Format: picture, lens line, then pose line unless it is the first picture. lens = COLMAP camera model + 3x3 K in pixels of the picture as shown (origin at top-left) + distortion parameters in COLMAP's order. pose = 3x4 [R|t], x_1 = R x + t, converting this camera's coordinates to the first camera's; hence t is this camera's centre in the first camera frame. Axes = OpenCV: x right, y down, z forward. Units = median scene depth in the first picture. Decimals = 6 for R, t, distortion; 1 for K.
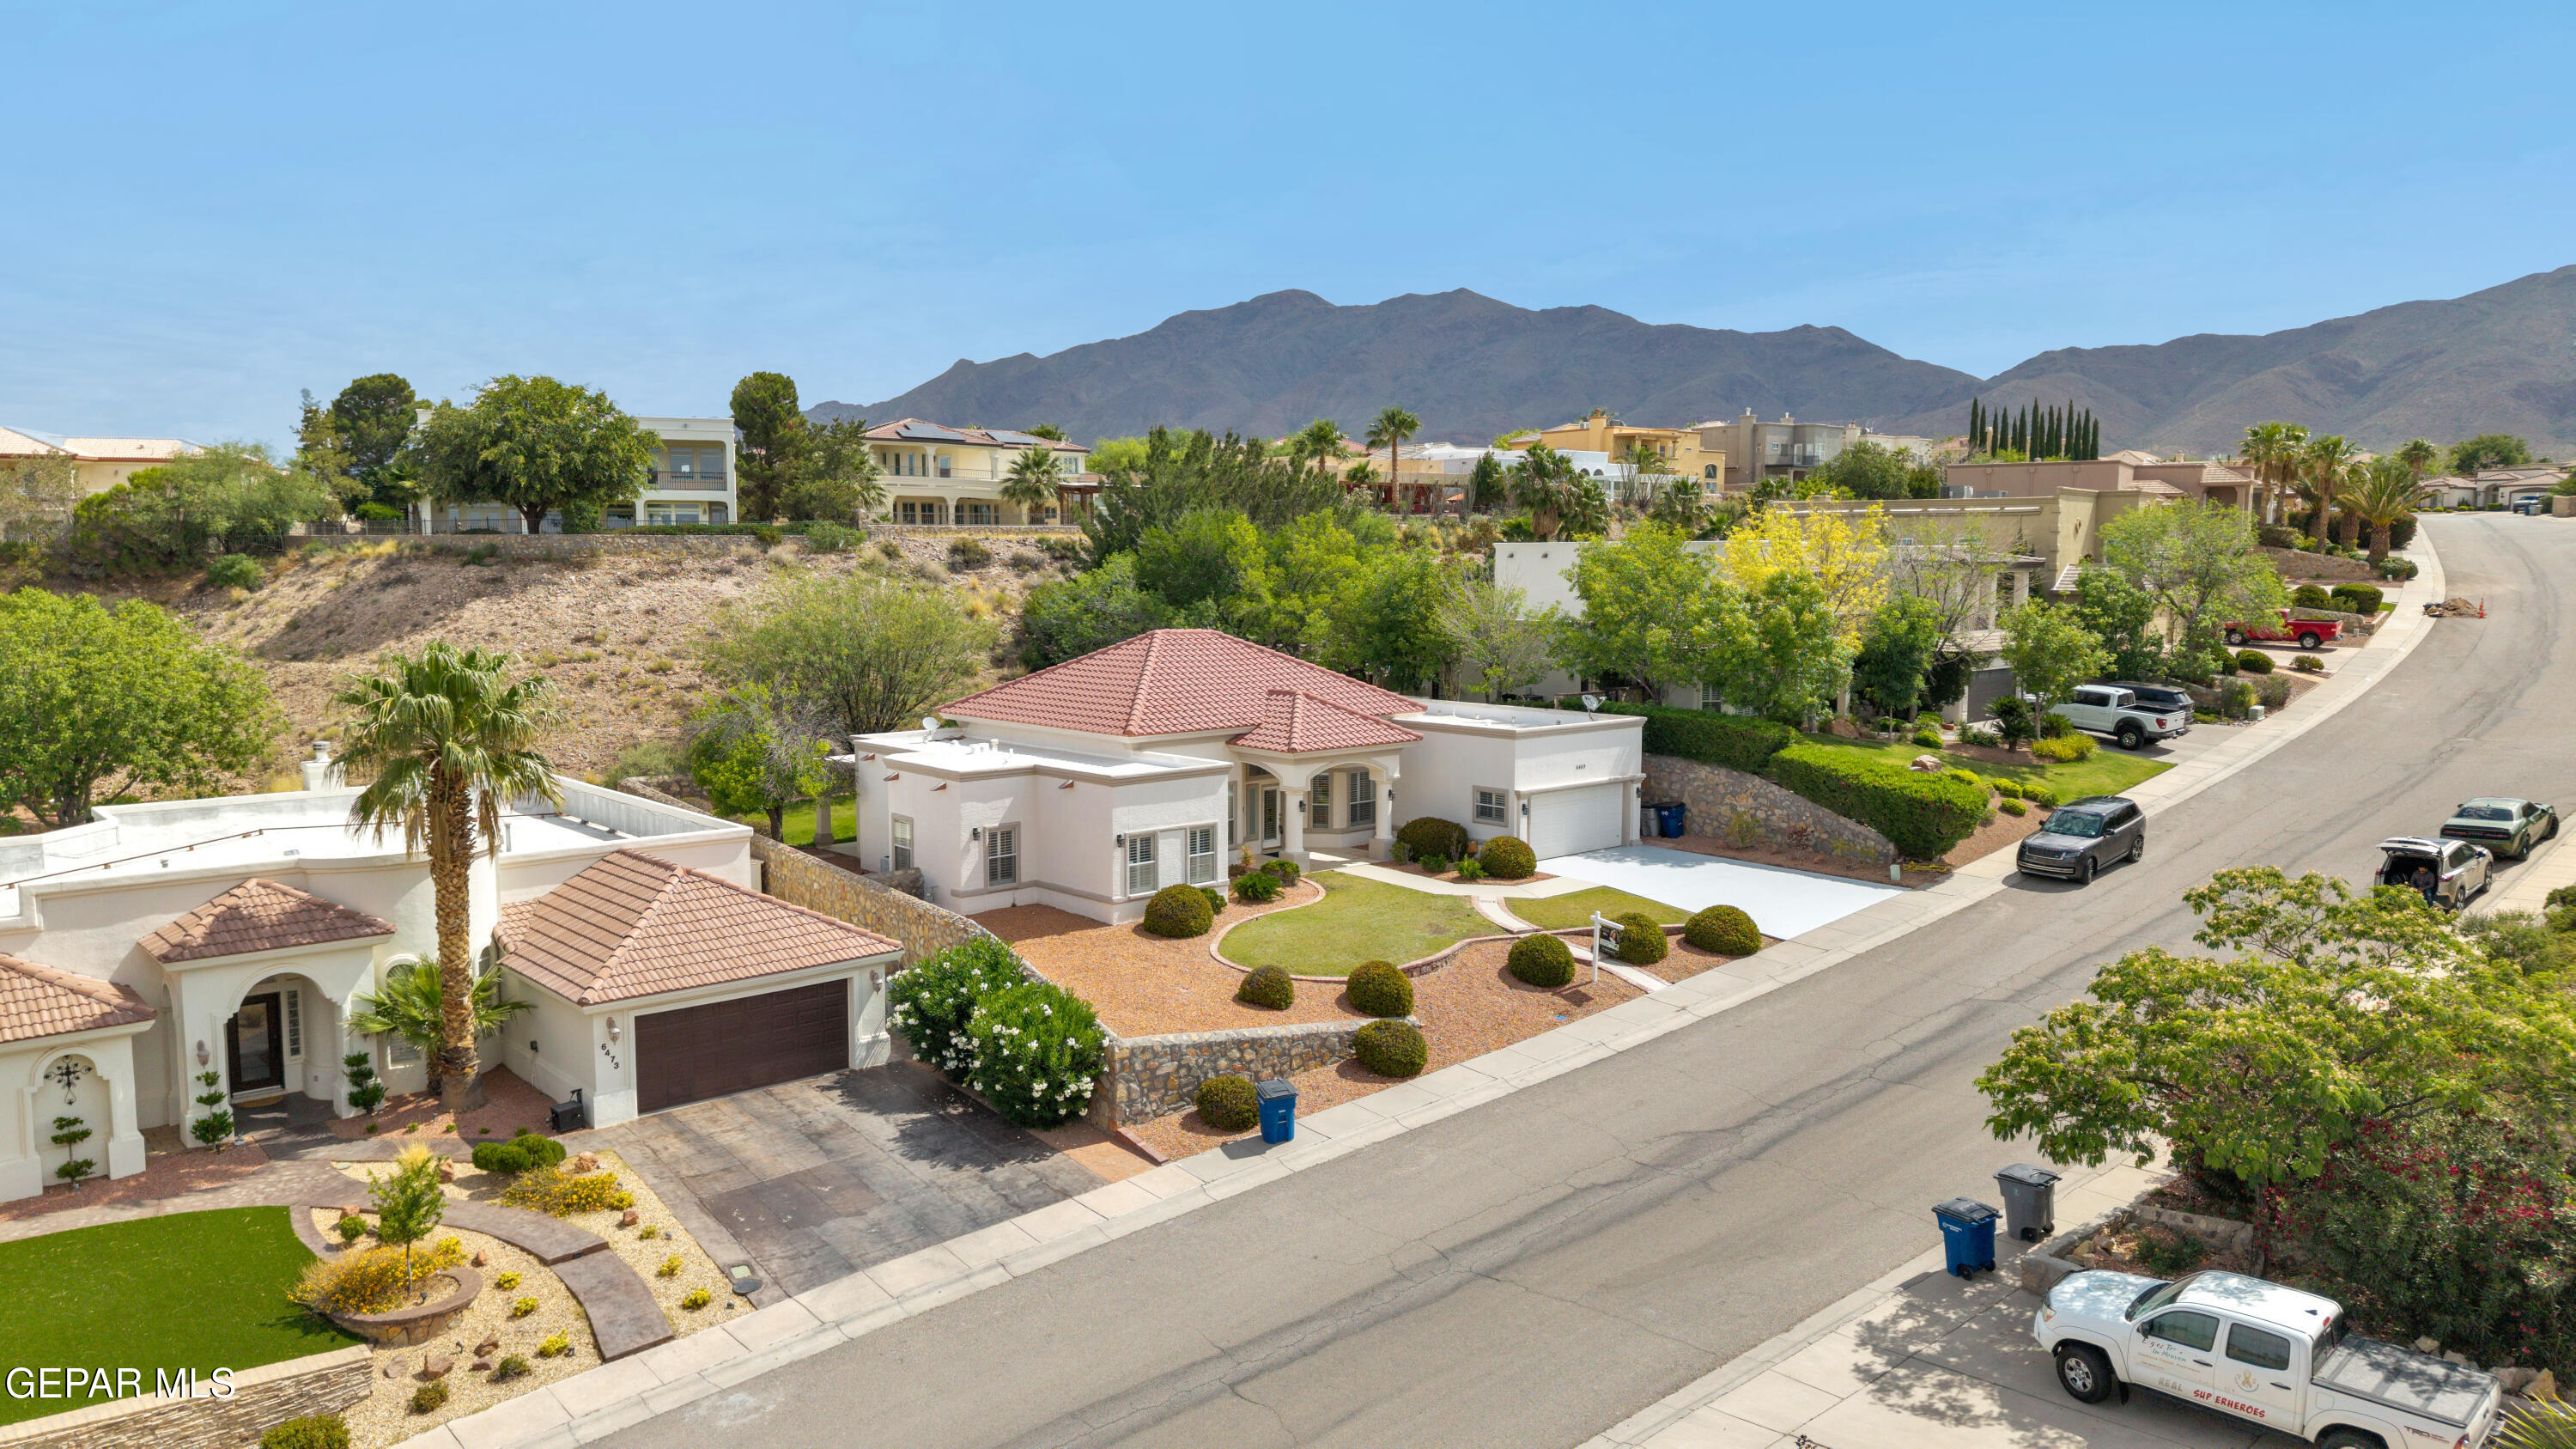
lens RADIAL K [[1702.7, 0, 1288.0], [0, 1702.7, 724.5], [0, 0, 1]] dist [0.091170, -0.143152]
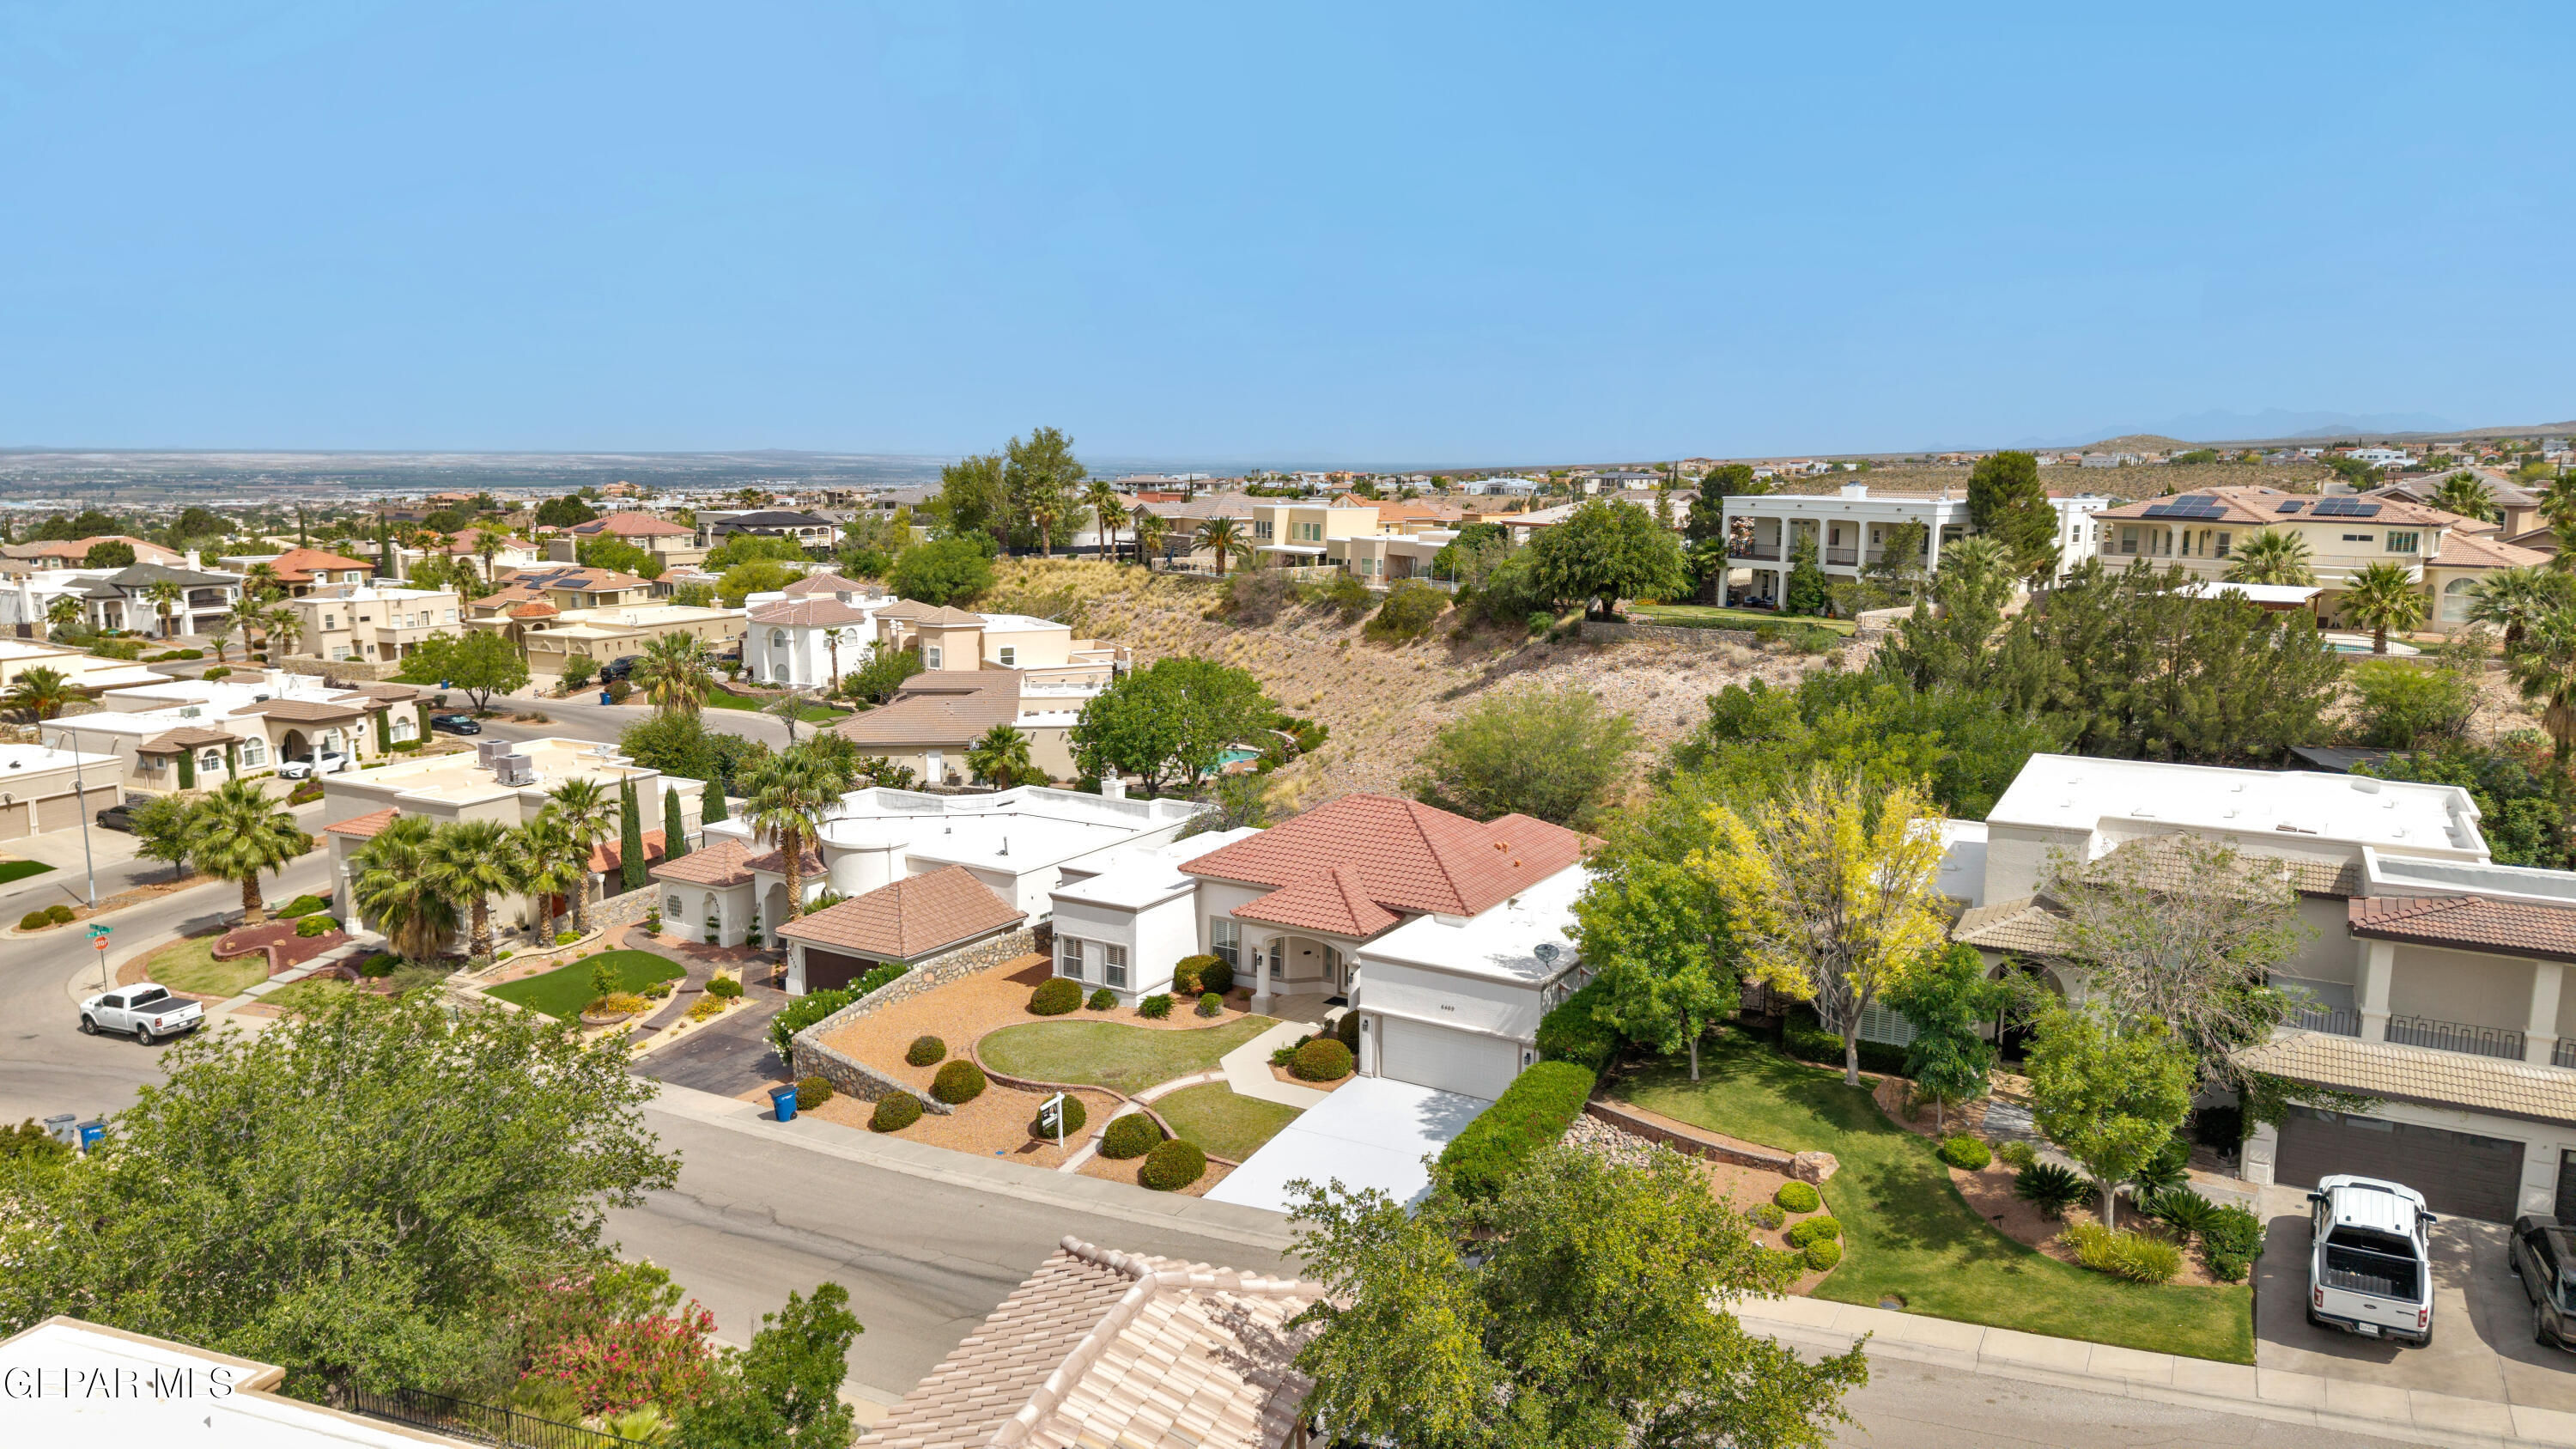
lens RADIAL K [[1702.7, 0, 1288.0], [0, 1702.7, 724.5], [0, 0, 1]] dist [0.091170, -0.143152]
pose [[0.280965, 0.147220, -0.948359, 1.314964], [-0.097994, 0.987400, 0.124248, -0.312151], [0.954702, 0.058024, 0.291852, 0.752572]]
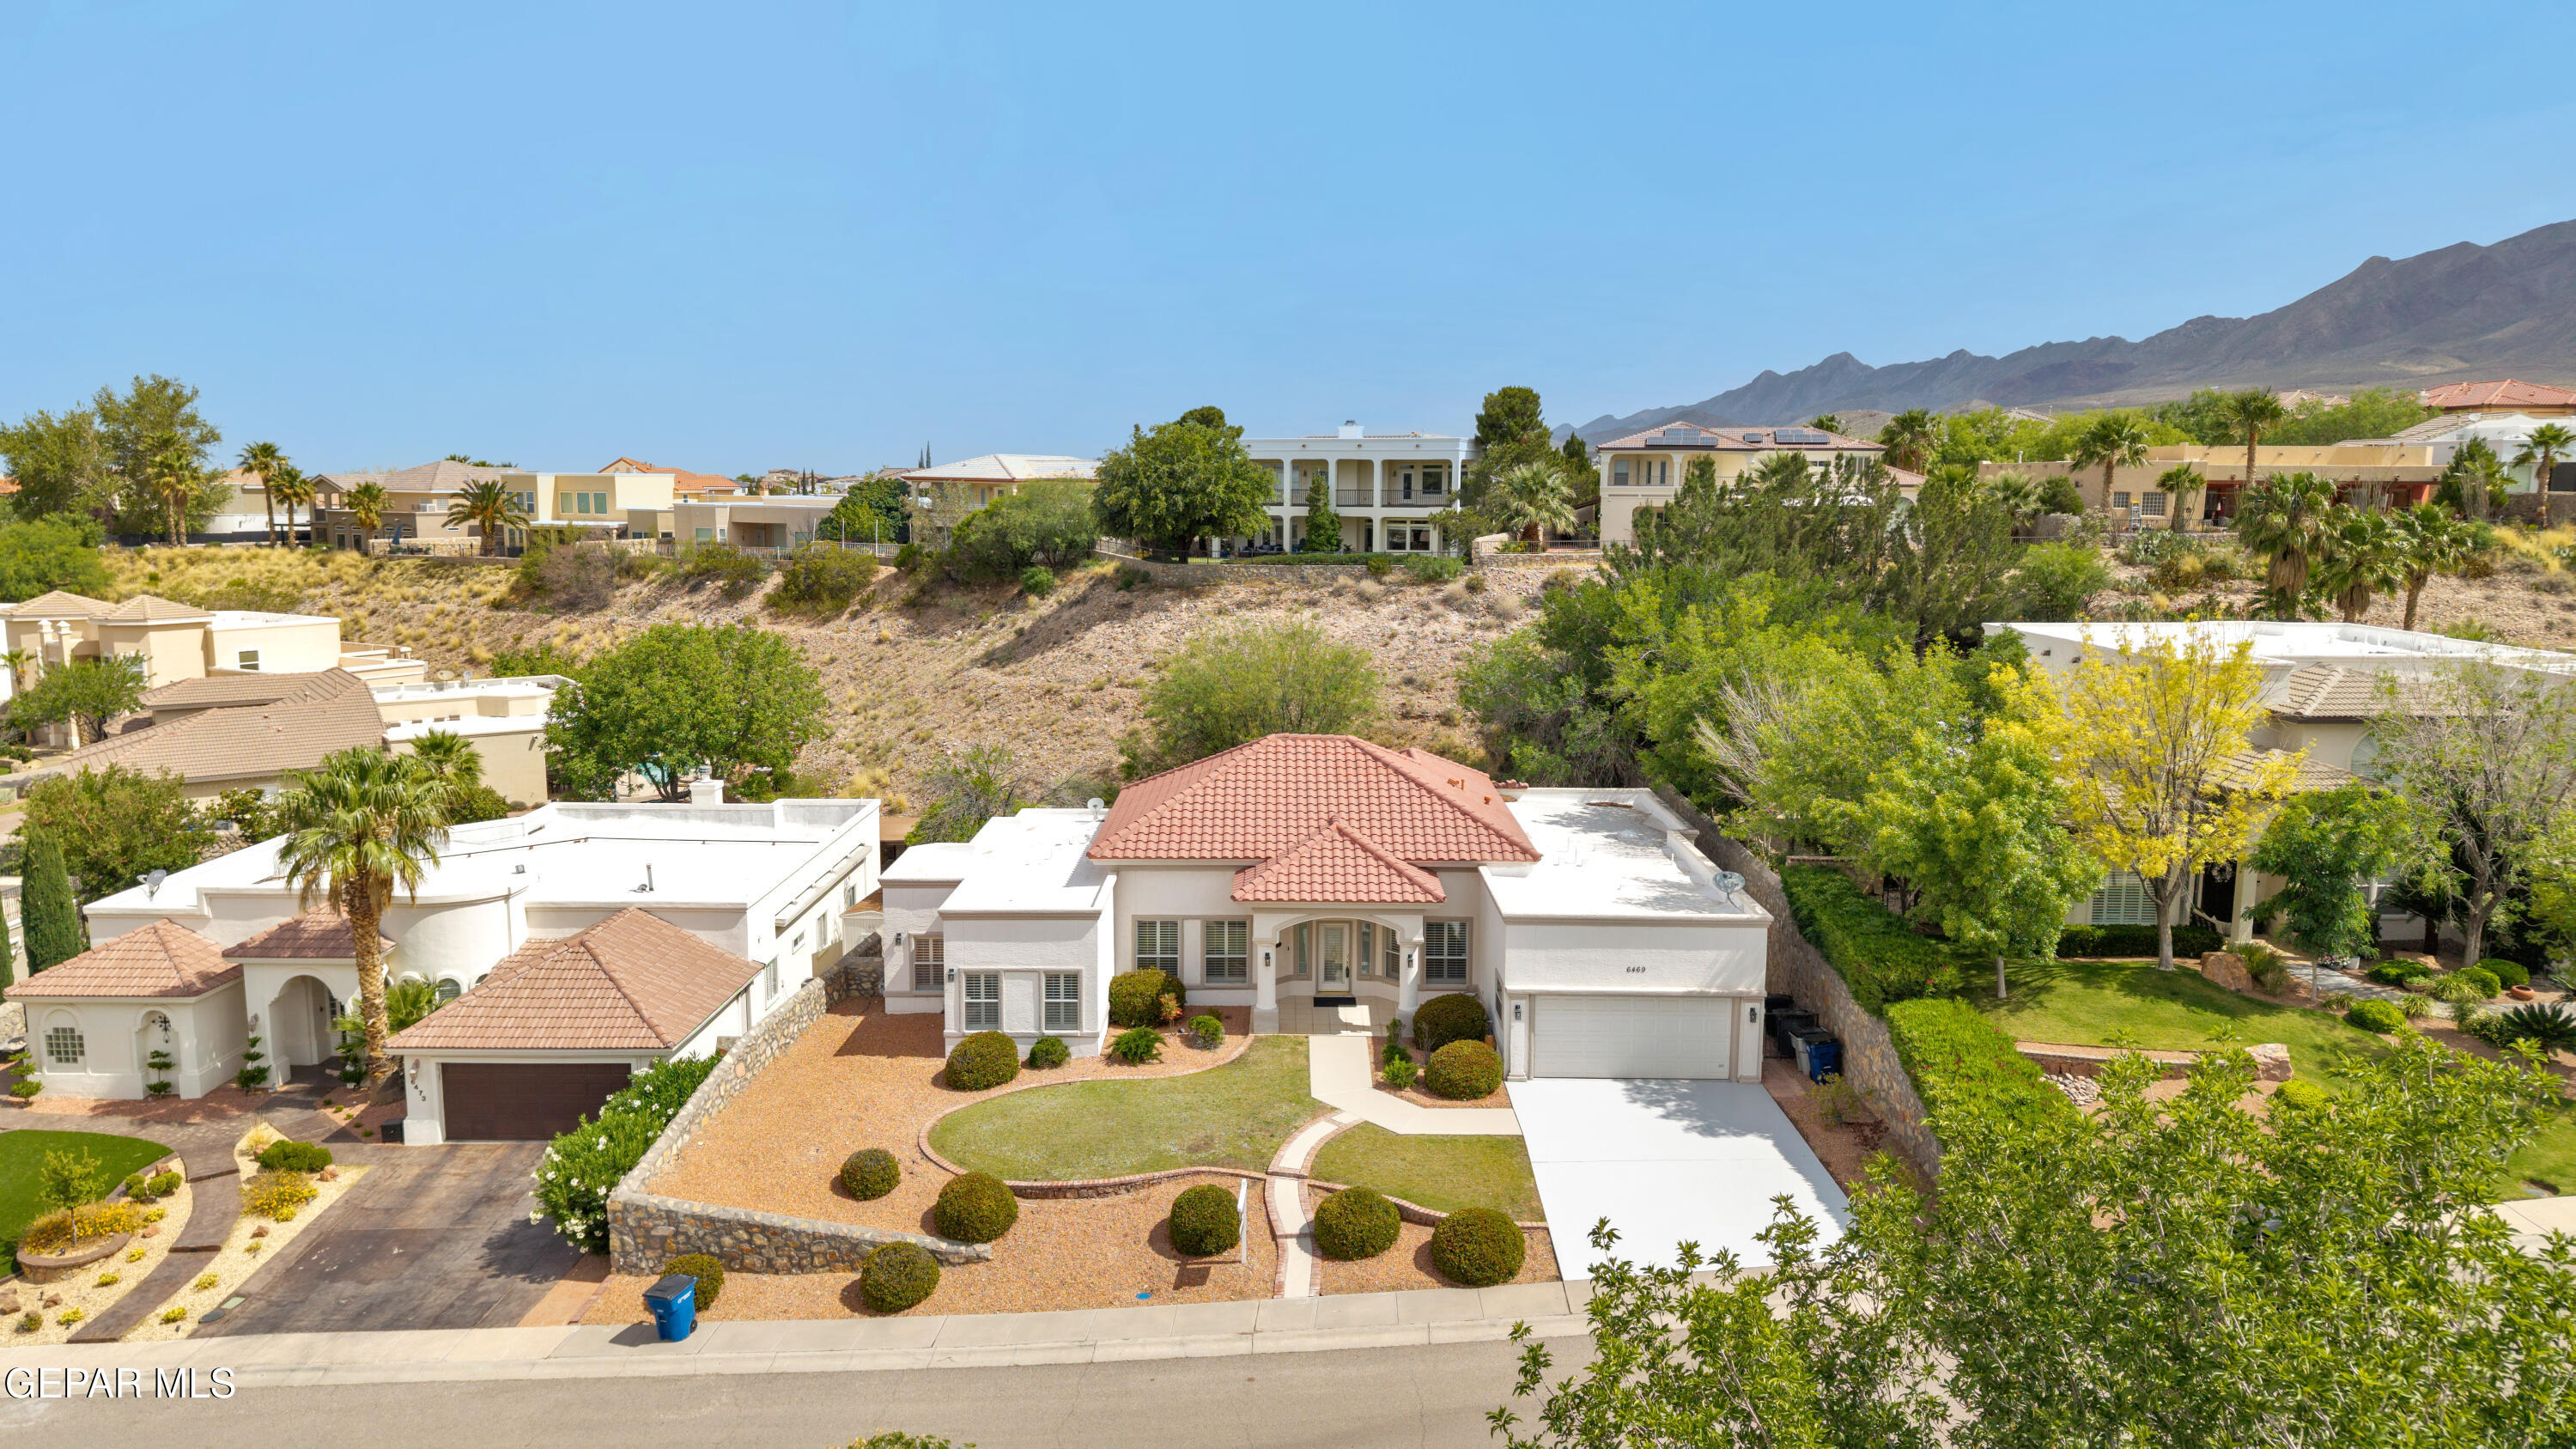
lens RADIAL K [[1708.1, 0, 1288.0], [0, 1708.1, 724.5], [0, 0, 1]] dist [0.055807, -0.082140]
pose [[0.736567, 0.095947, -0.669525, 0.693206], [-0.069015, 0.995382, 0.066719, -0.155228], [0.672835, -0.002936, 0.739787, 0.398814]]
